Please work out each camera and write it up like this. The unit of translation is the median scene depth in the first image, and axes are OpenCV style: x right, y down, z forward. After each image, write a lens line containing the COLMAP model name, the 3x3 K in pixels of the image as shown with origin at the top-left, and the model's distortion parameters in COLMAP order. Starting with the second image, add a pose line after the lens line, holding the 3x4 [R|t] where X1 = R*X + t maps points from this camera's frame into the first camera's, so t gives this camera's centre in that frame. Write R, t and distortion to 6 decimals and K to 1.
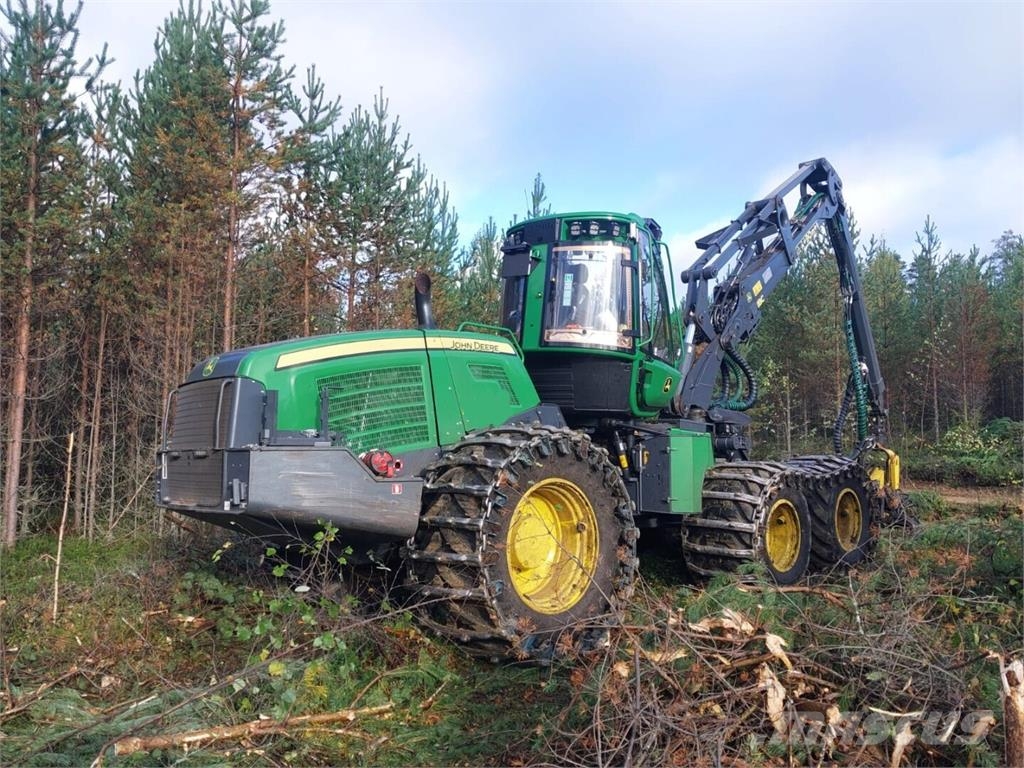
lens RADIAL K [[794.6, 0, 510.6], [0, 794.6, 377.8], [0, 0, 1]] dist [0.157323, -0.236120]
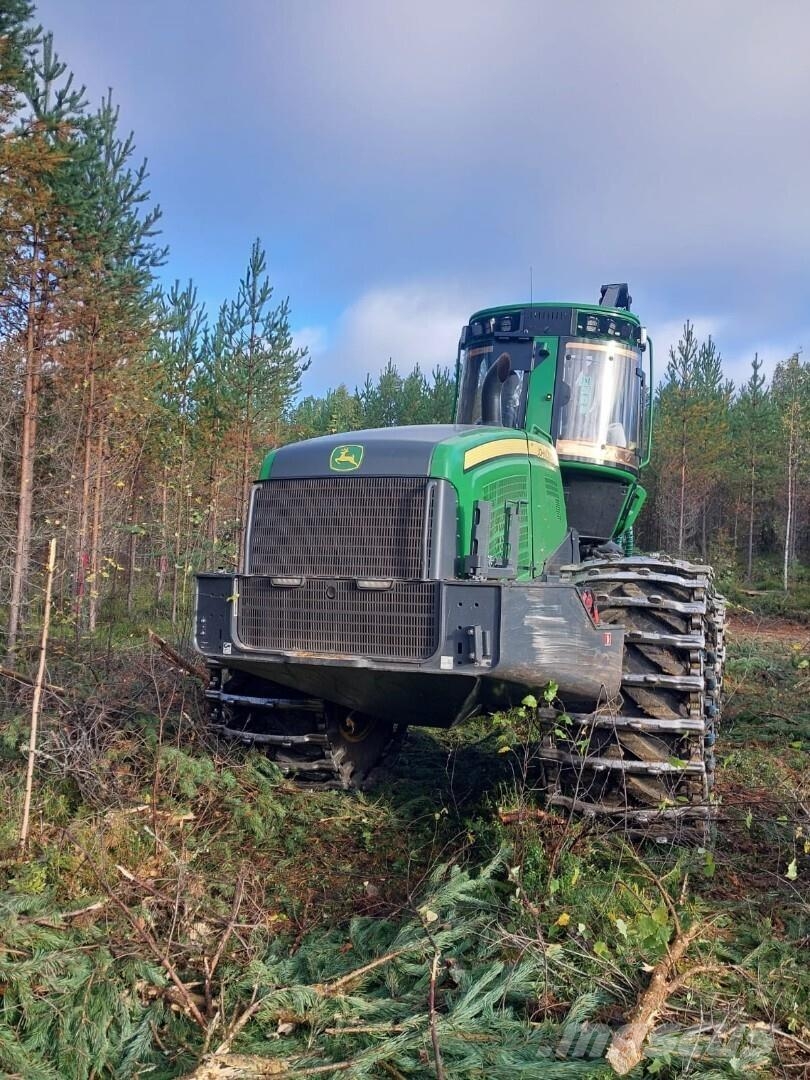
lens RADIAL K [[845.3, 0, 405.0], [0, 845.3, 540.0], [0, 0, 1]] dist [0.148117, -0.383804]
pose [[0.913881, 0.047545, 0.403188, -0.458678], [-0.074502, 0.995894, 0.051431, 0.011480], [-0.399087, -0.077041, 0.913671, 0.234407]]
